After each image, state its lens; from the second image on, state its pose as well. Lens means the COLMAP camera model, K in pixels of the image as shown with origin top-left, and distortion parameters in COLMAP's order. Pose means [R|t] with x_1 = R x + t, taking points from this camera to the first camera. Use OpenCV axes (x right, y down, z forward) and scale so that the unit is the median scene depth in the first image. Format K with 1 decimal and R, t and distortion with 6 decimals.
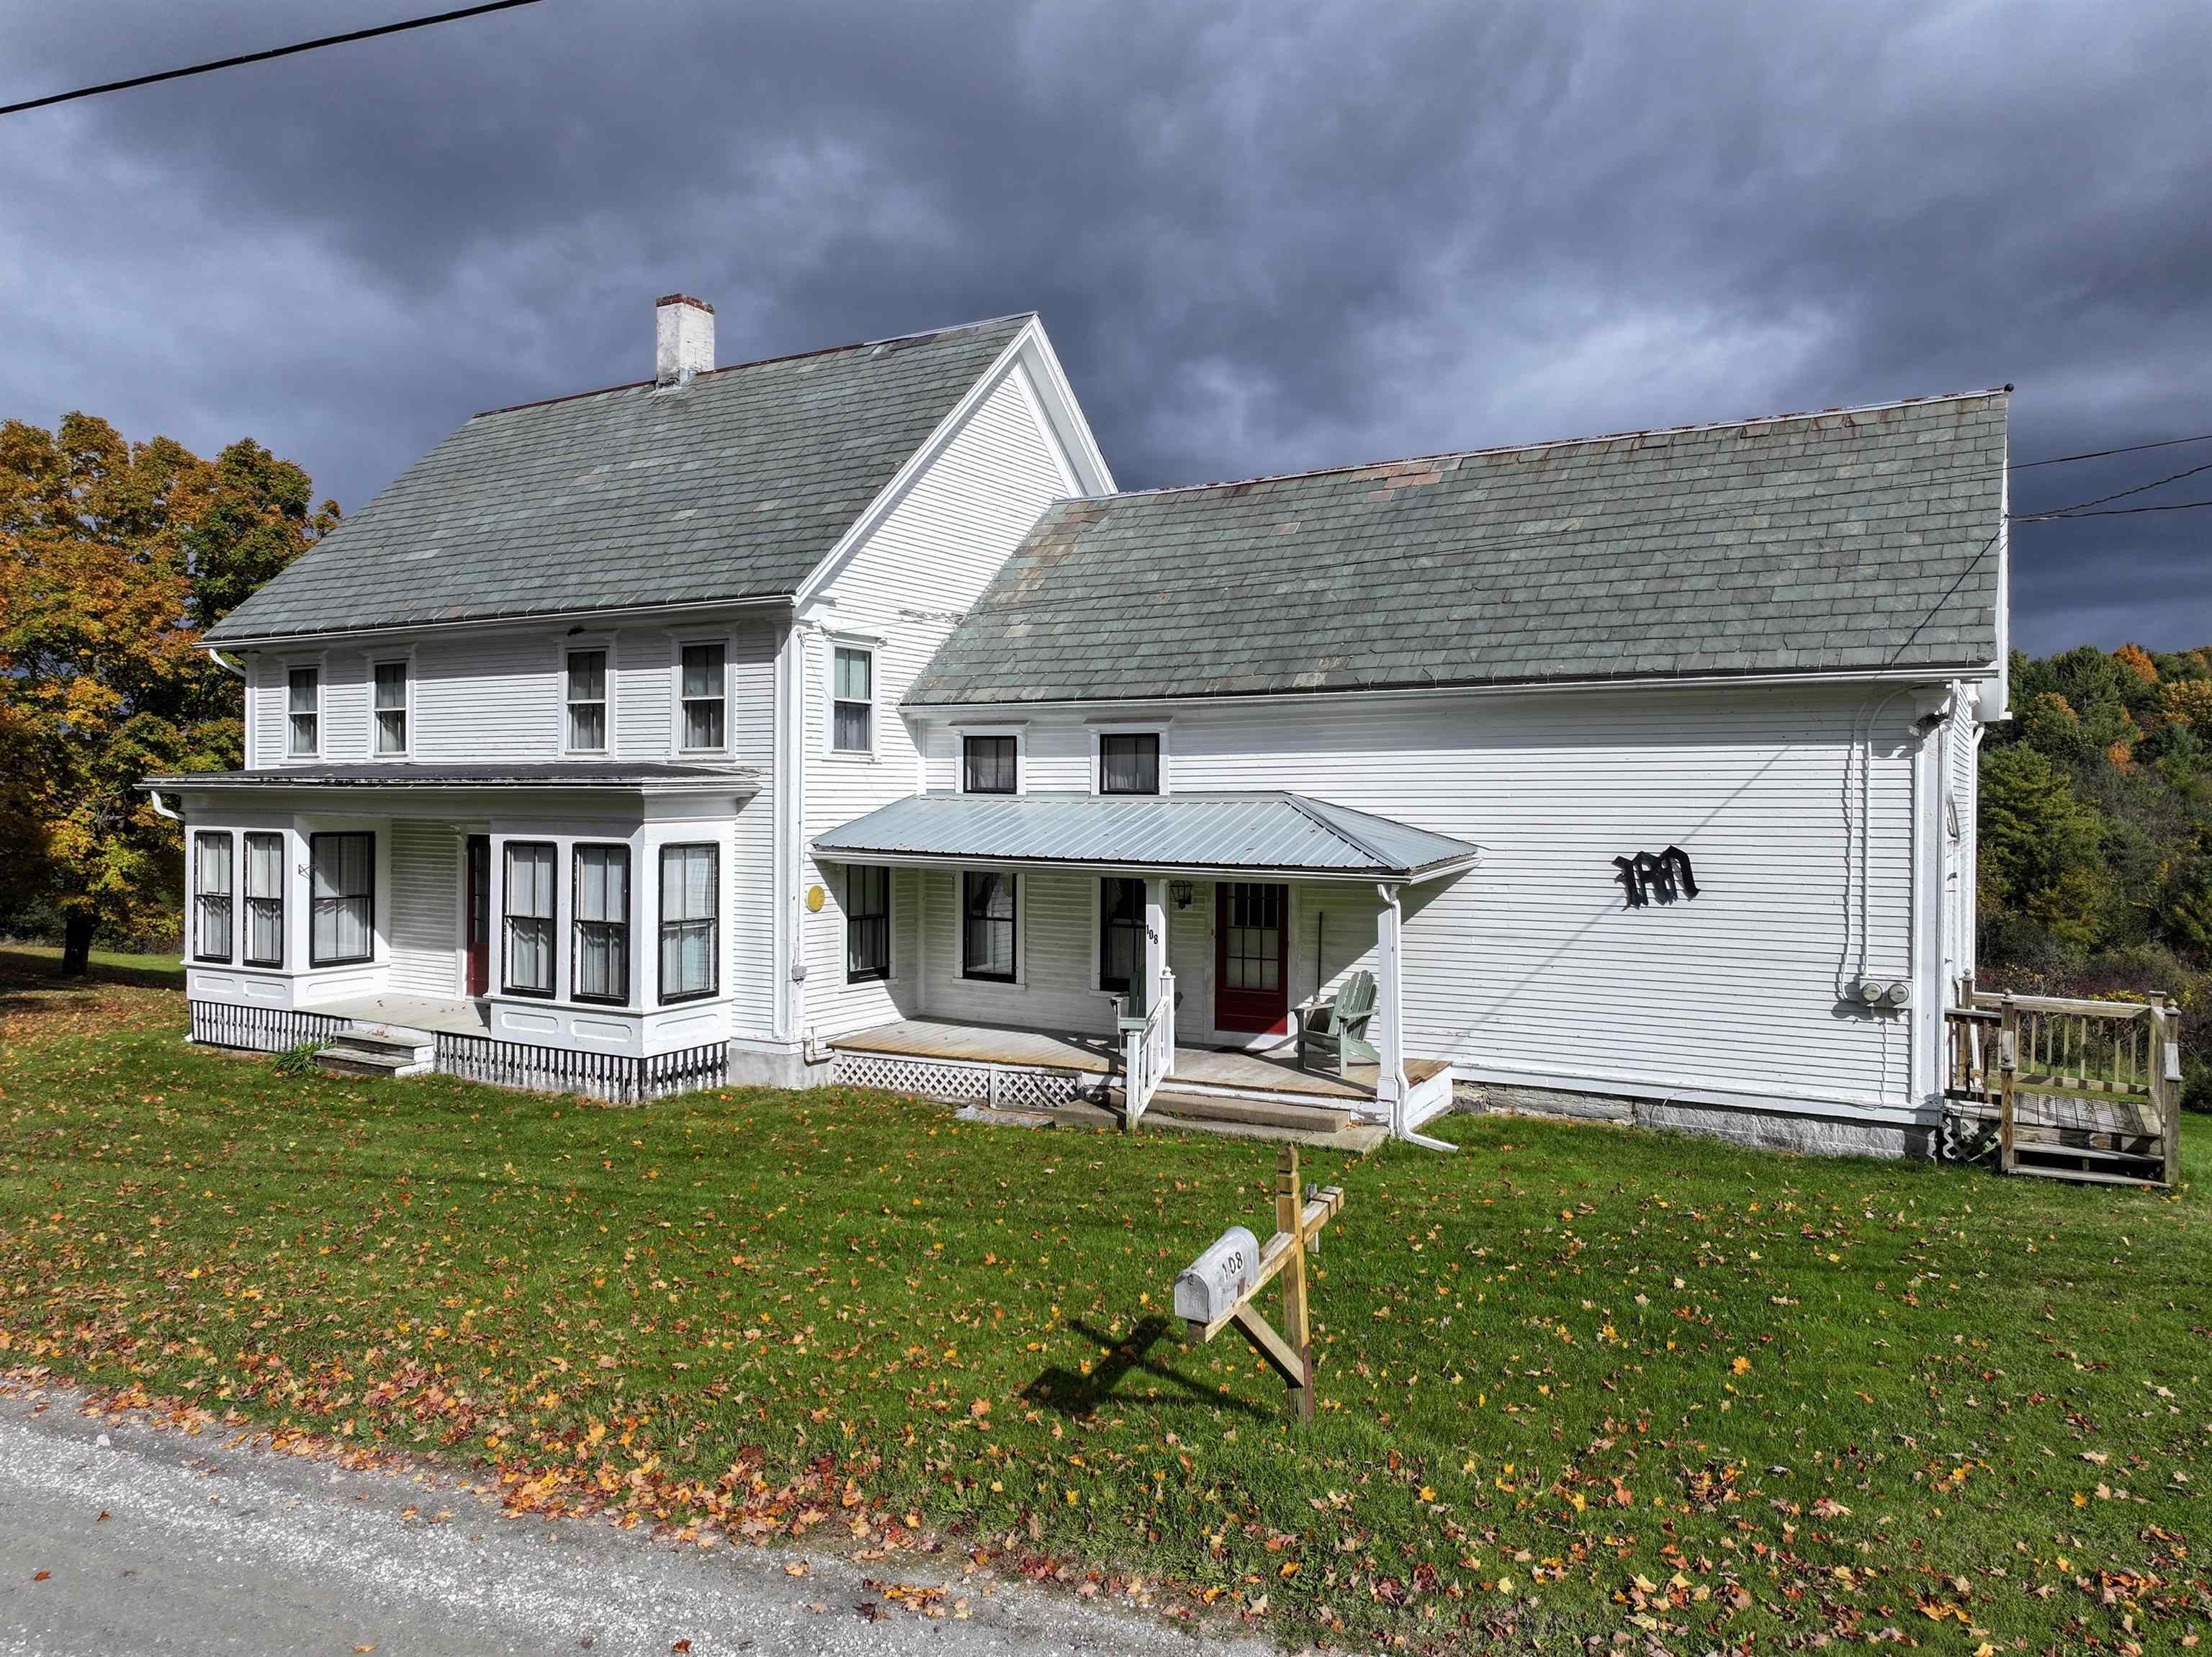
lens RADIAL K [[1580.1, 0, 1104.9], [0, 1580.1, 798.8], [0, 0, 1]] dist [0.010260, 0.005249]
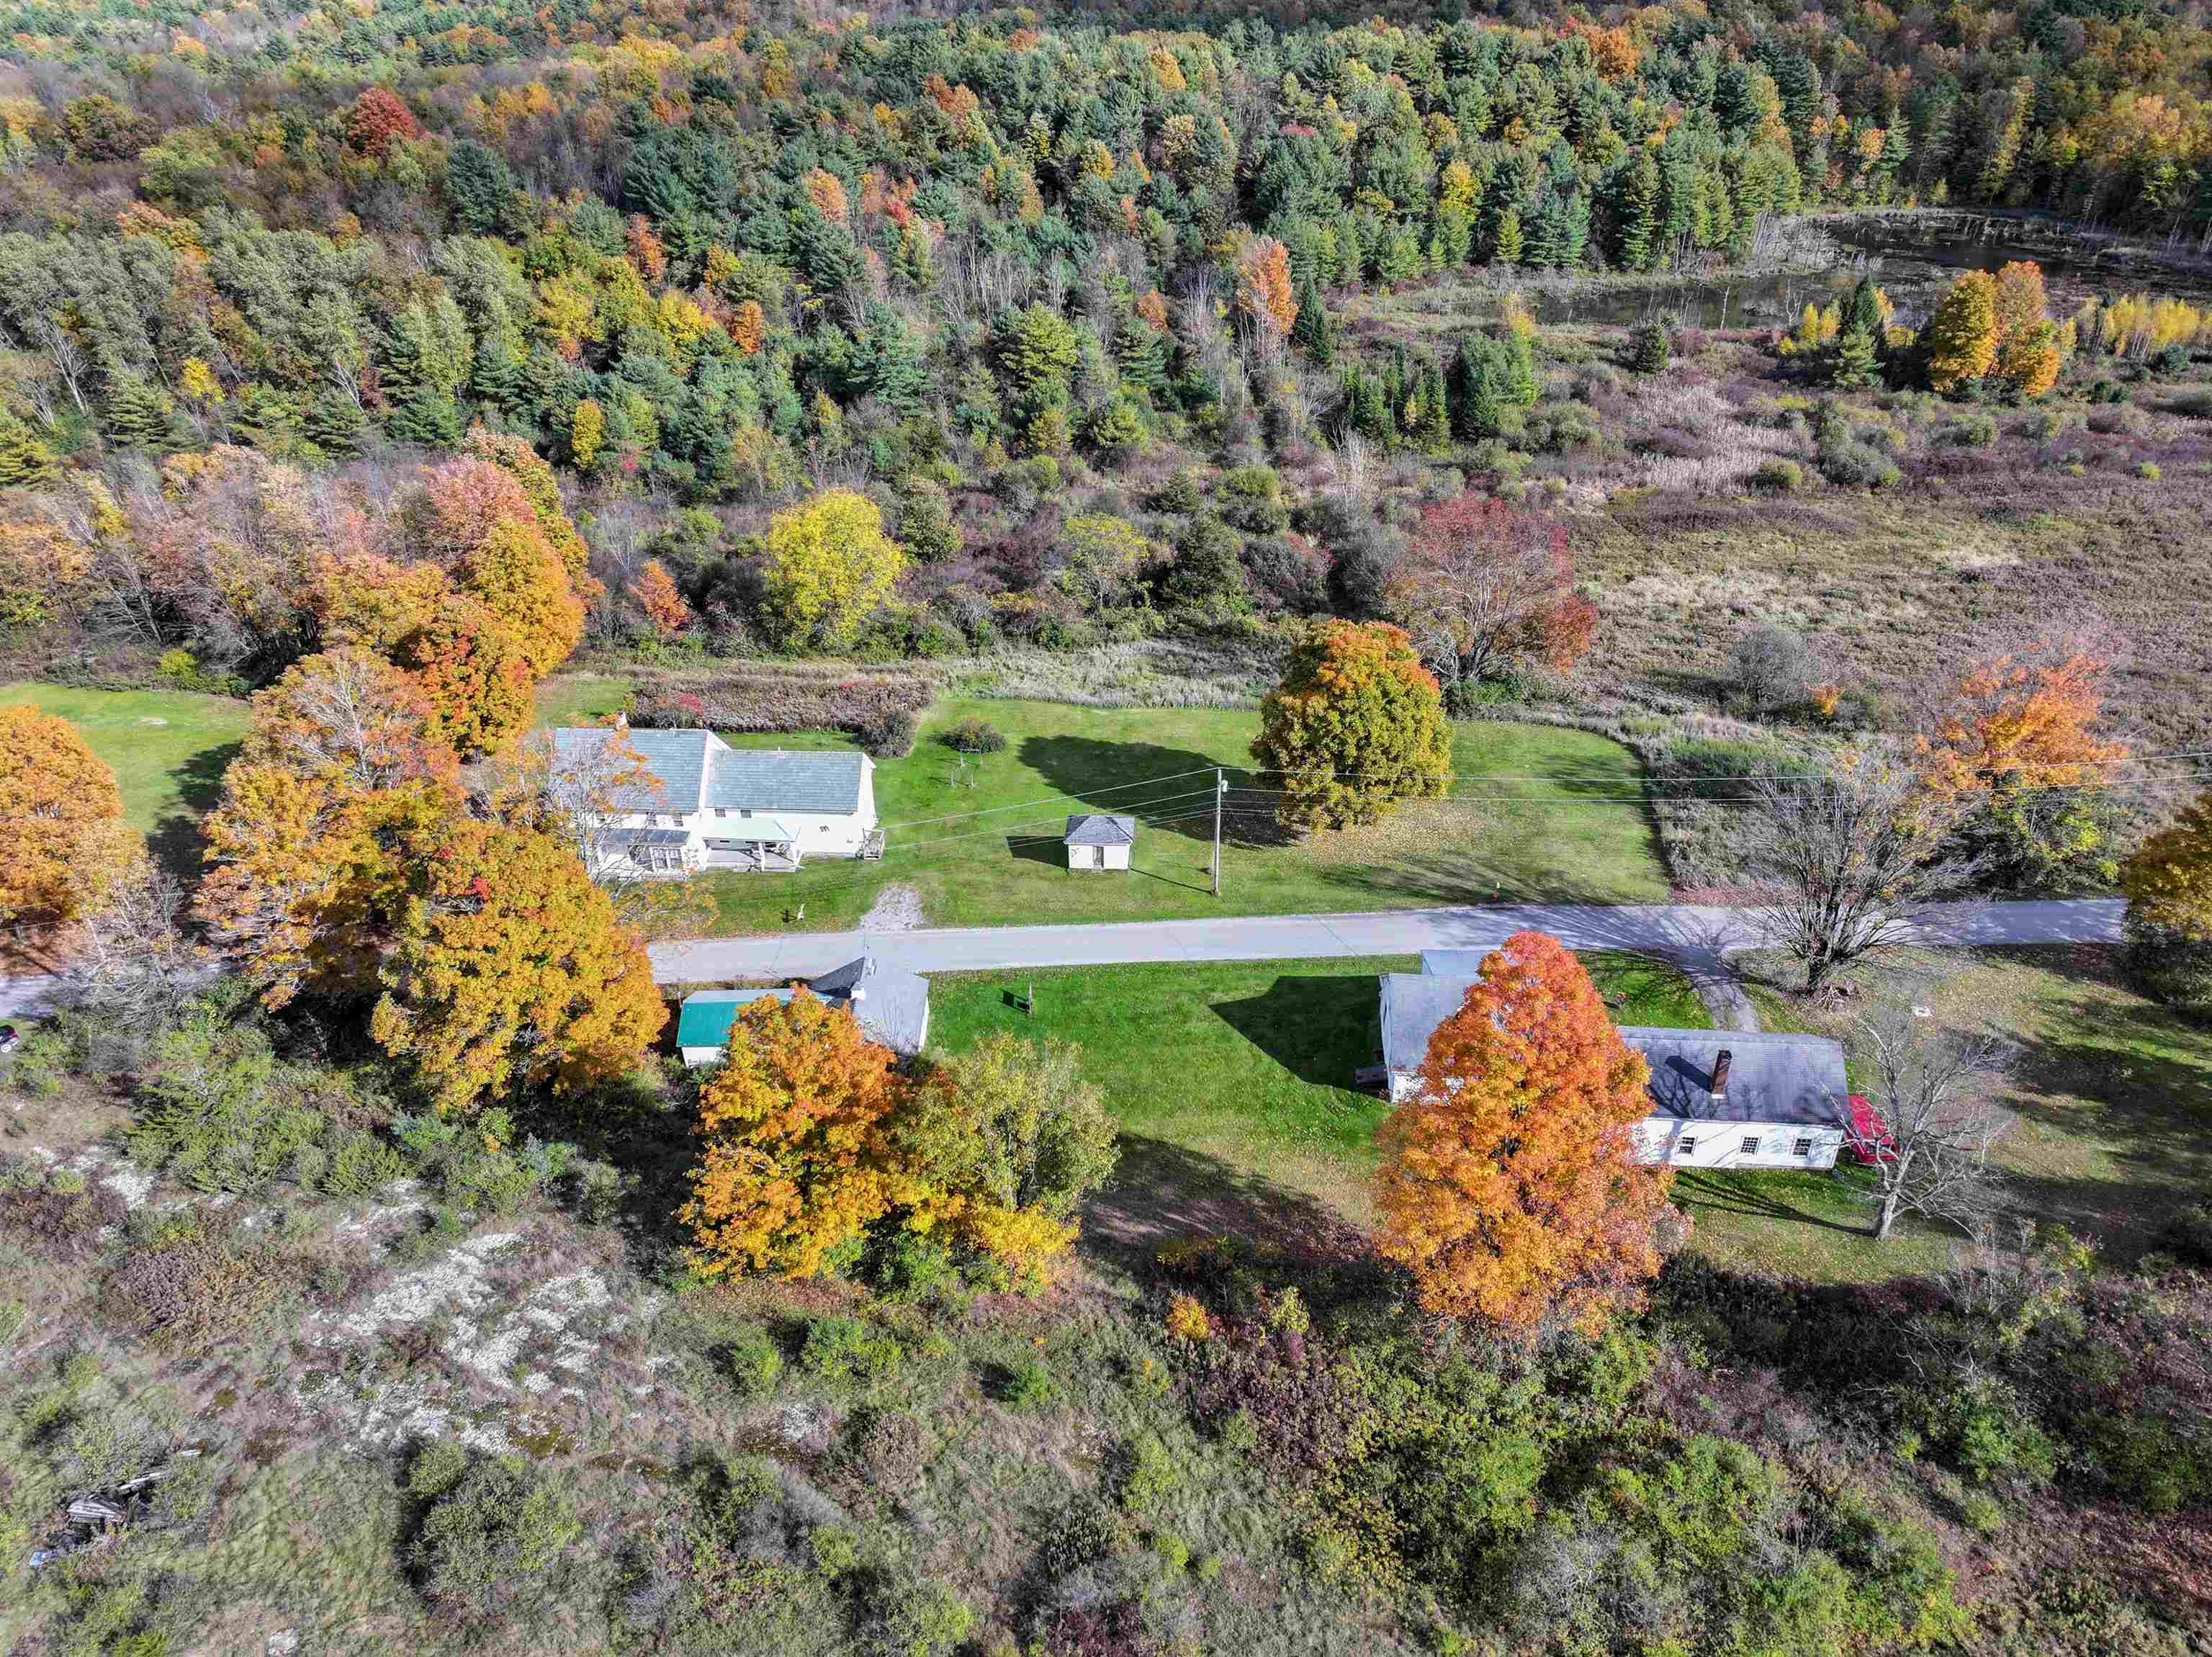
lens RADIAL K [[1577.7, 0, 1106.0], [0, 1577.7, 828.5], [0, 0, 1]] dist [0.014758, 0.006201]
pose [[0.891514, -0.247360, 0.379495, -1.096981], [0.016488, 0.854912, 0.518511, -3.180530], [-0.452693, -0.456002, 0.766245, -4.495066]]
